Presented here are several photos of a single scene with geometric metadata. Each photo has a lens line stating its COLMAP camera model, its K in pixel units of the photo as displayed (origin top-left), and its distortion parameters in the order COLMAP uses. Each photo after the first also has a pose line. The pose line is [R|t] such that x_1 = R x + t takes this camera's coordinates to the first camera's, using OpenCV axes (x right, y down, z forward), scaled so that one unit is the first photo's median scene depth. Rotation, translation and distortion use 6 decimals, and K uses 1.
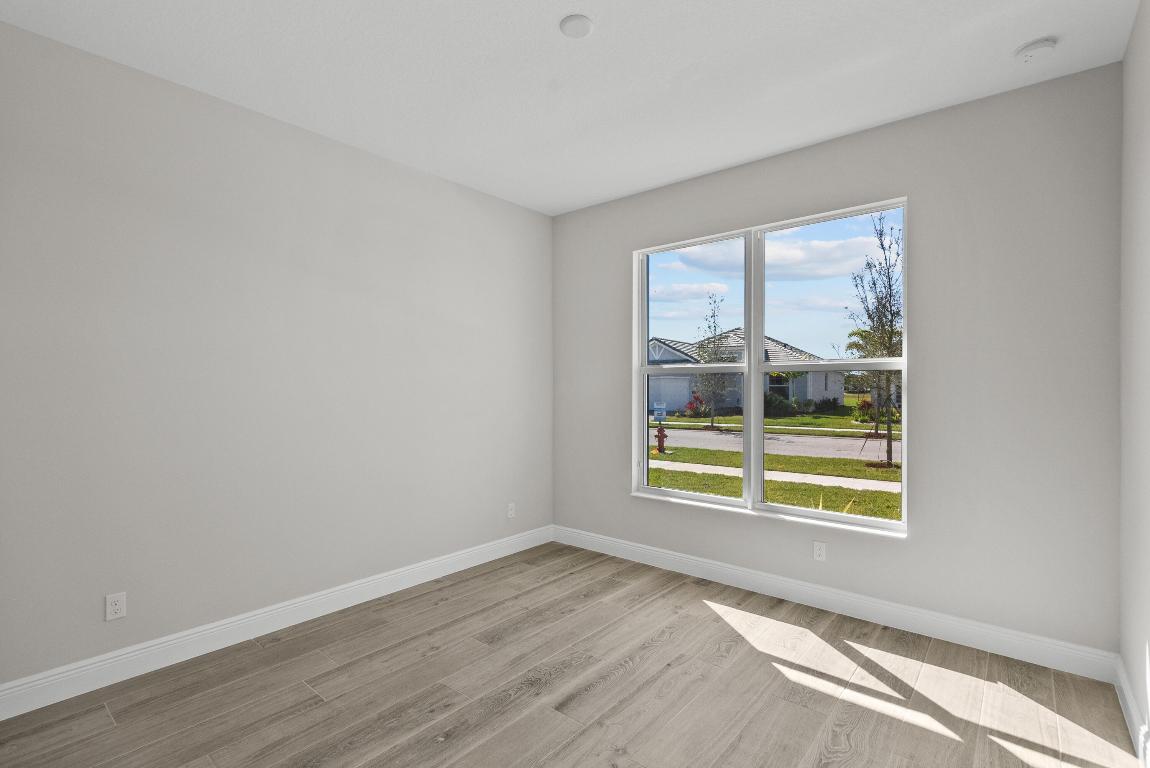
lens RADIAL K [[541.9, 0, 574.3], [0, 541.9, 383.7], [0, 0, 1]] dist [-0.004648, 0.001673]
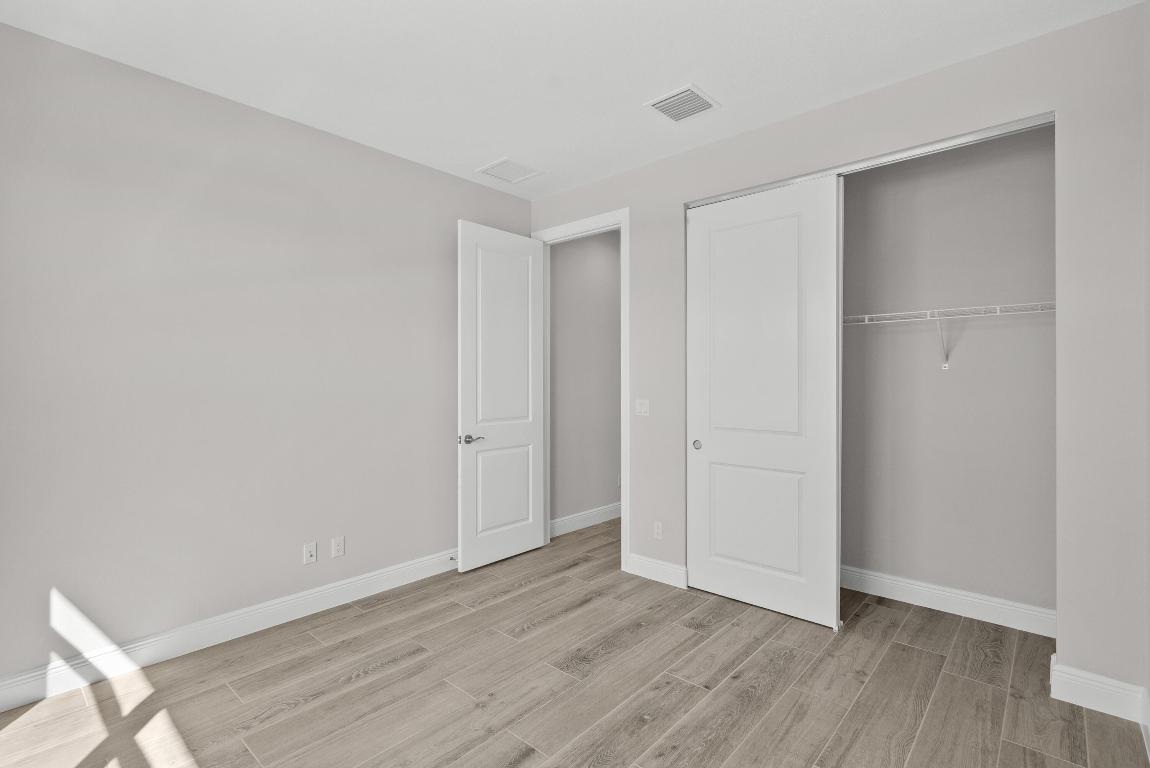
lens RADIAL K [[541.9, 0, 573.7], [0, 541.9, 381.3], [0, 0, 1]] dist [-0.004648, 0.001673]
pose [[-0.999446, 0.004679, 0.032939, -0.138702], [0.004919, 0.999962, 0.007212, 0.000117], [-0.032904, 0.007370, -0.999431, 1.994201]]
